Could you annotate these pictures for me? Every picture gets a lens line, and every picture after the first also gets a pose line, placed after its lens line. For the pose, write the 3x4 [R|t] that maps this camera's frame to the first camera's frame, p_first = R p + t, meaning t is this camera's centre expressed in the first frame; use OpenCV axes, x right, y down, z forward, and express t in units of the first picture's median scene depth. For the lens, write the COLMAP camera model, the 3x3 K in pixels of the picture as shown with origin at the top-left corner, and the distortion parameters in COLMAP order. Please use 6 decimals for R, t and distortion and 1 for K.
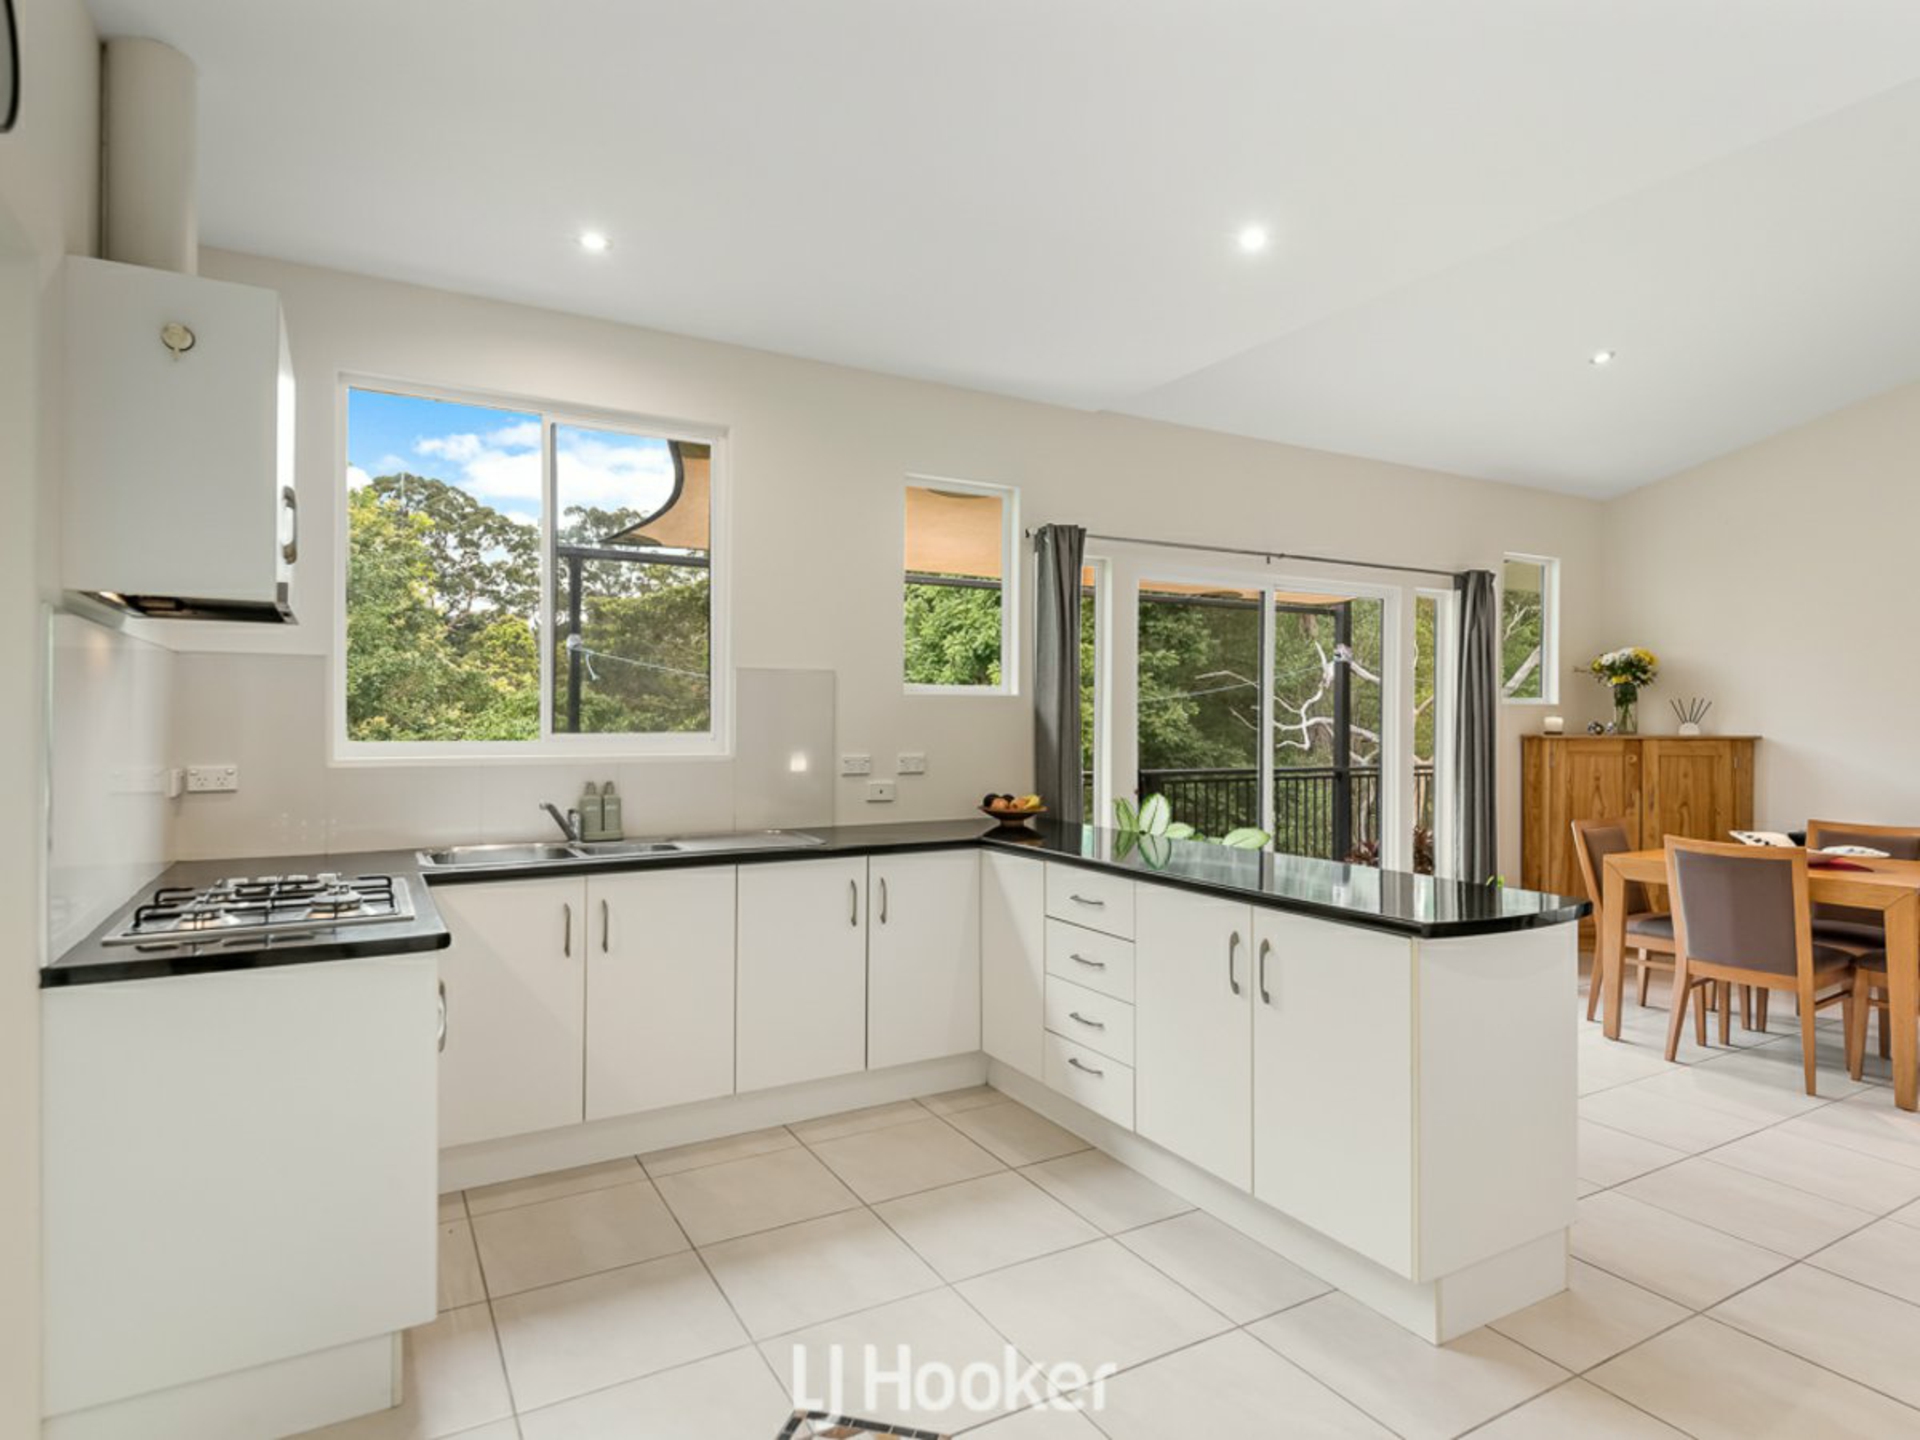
lens RADIAL K [[1063.1, 0, 966.8], [0, 1063.1, 713.0], [0, 0, 1]] dist [0.000232, -0.001593]
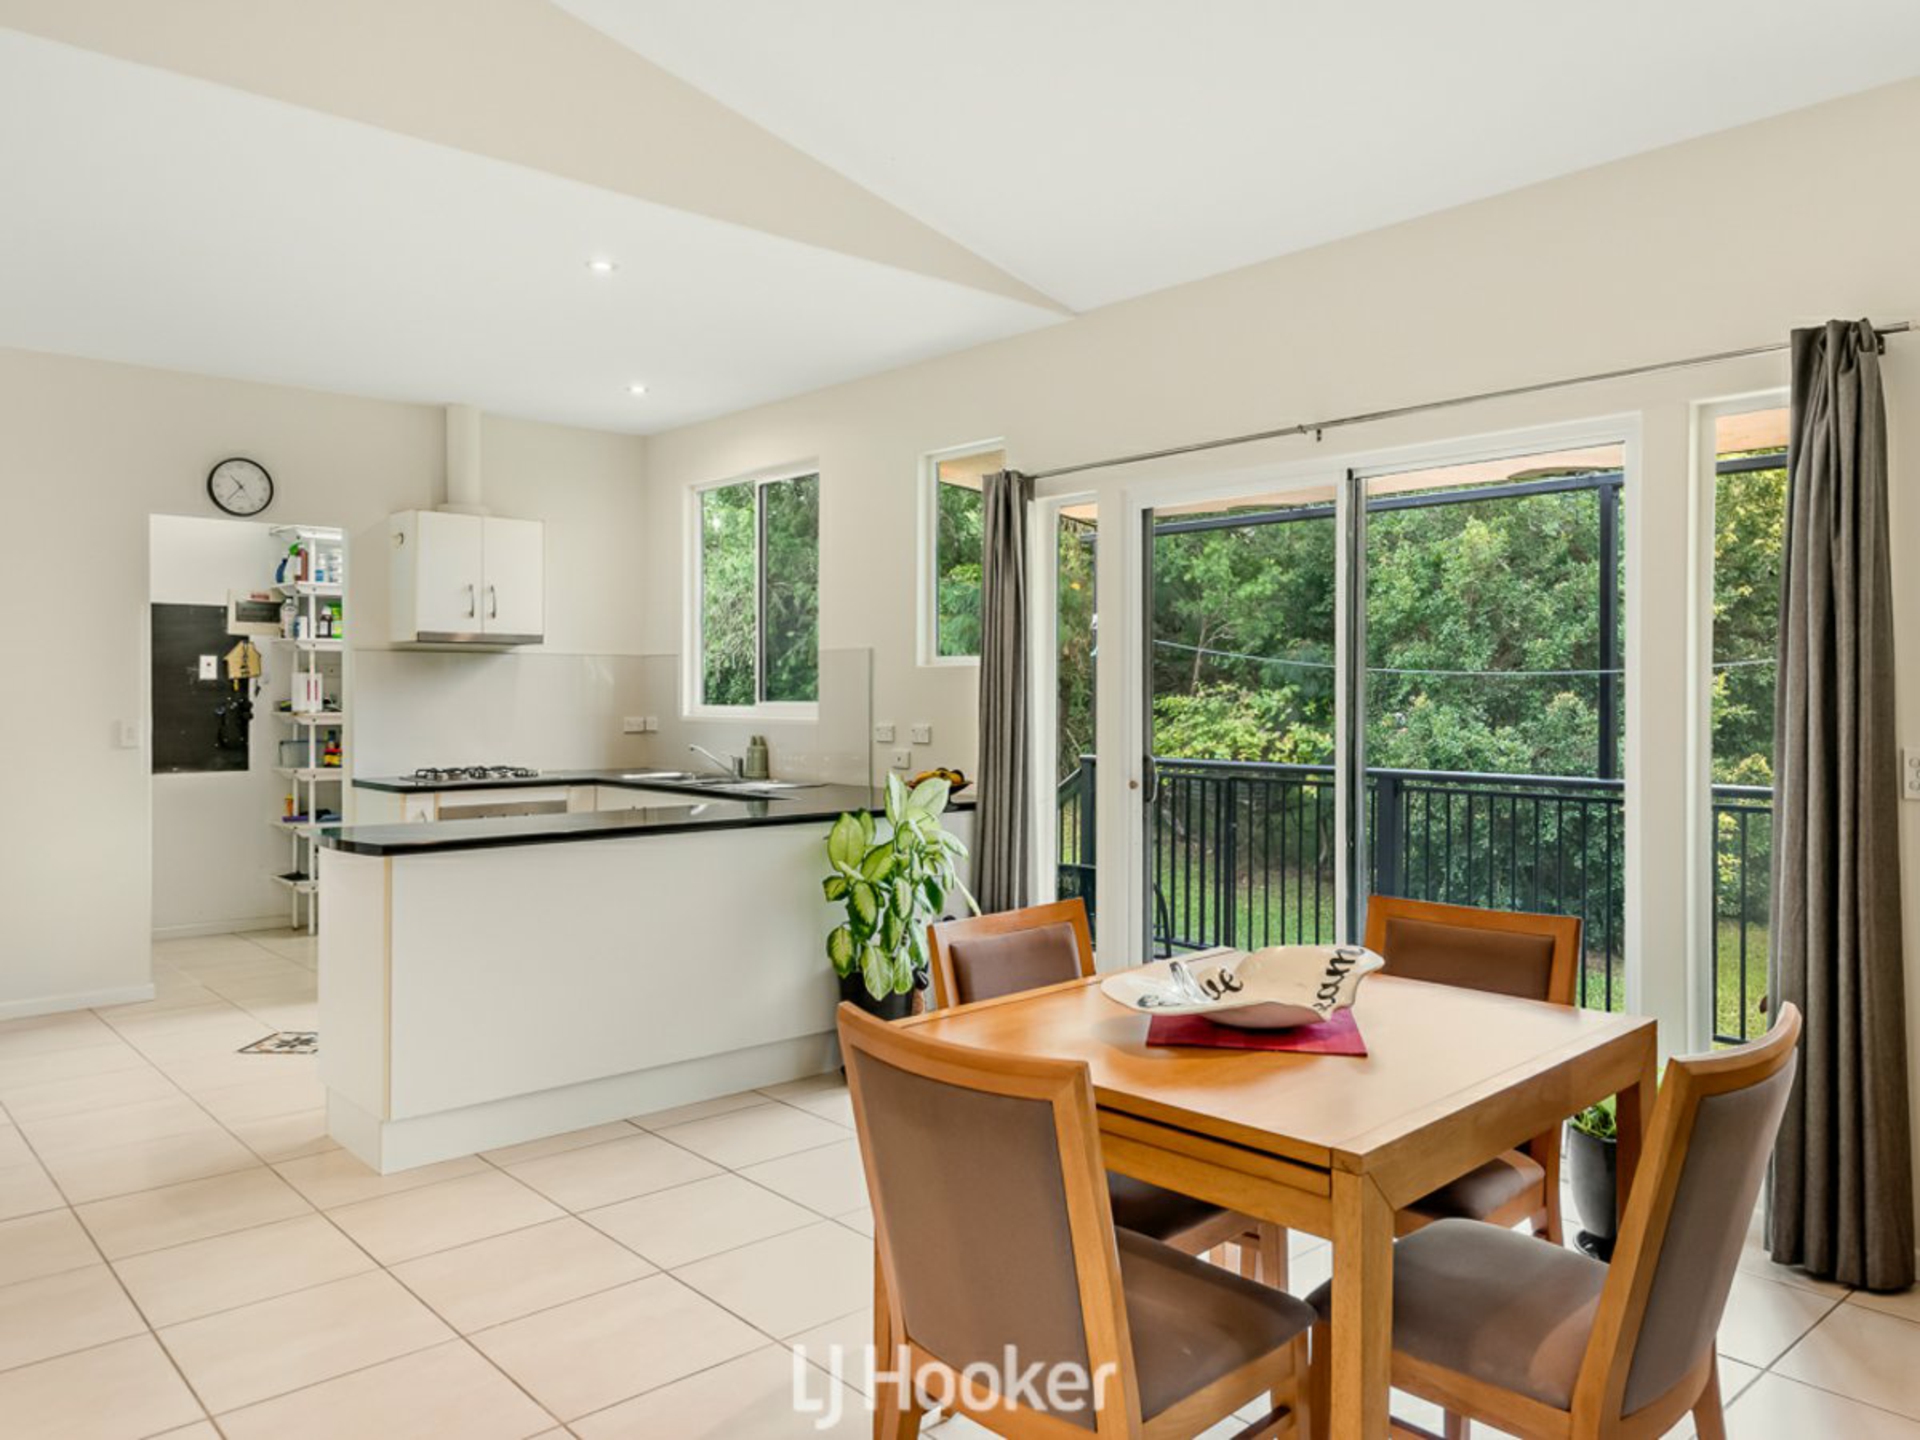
lens RADIAL K [[1379.8, 0, 962.1], [0, 1379.8, 705.5], [0, 0, 1]] dist [0.010451, -0.000410]
pose [[0.206390, 0.005069, -0.978457, 1.452179], [0.001889, 0.999983, 0.005579, 0.014389], [0.978468, -0.003000, 0.206376, 0.876724]]
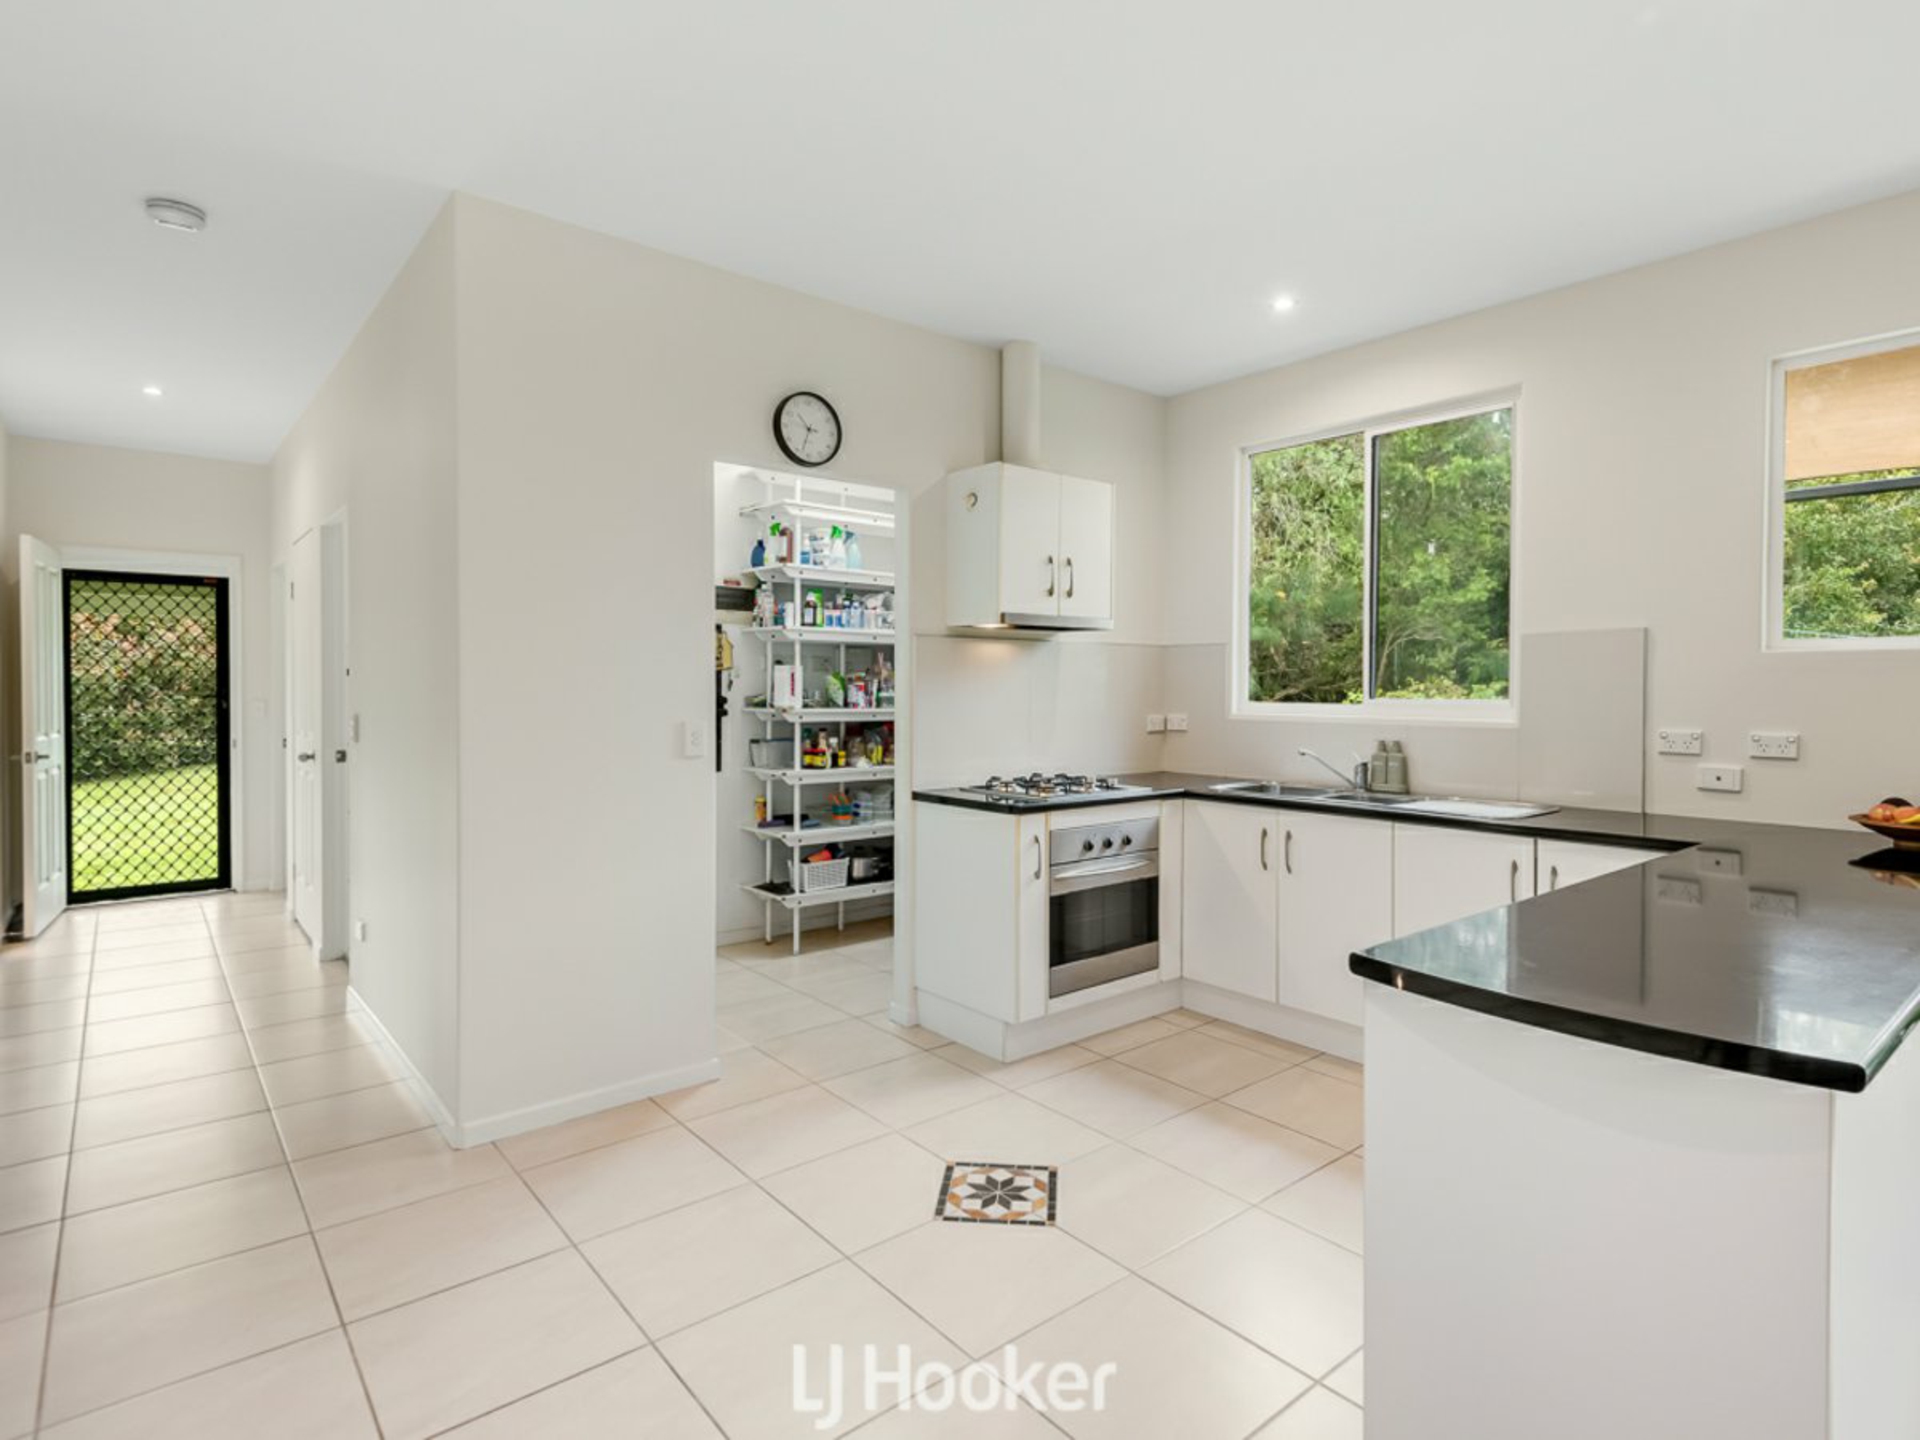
lens RADIAL K [[1024.6, 0, 966.3], [0, 1024.6, 705.2], [0, 0, 1]] dist [0.010905, -0.002992]
pose [[0.156658, 0.013989, -0.987554, 0.658027], [0.000158, 0.999899, 0.014189, 0.010368], [0.987653, -0.002378, 0.156640, 0.374600]]
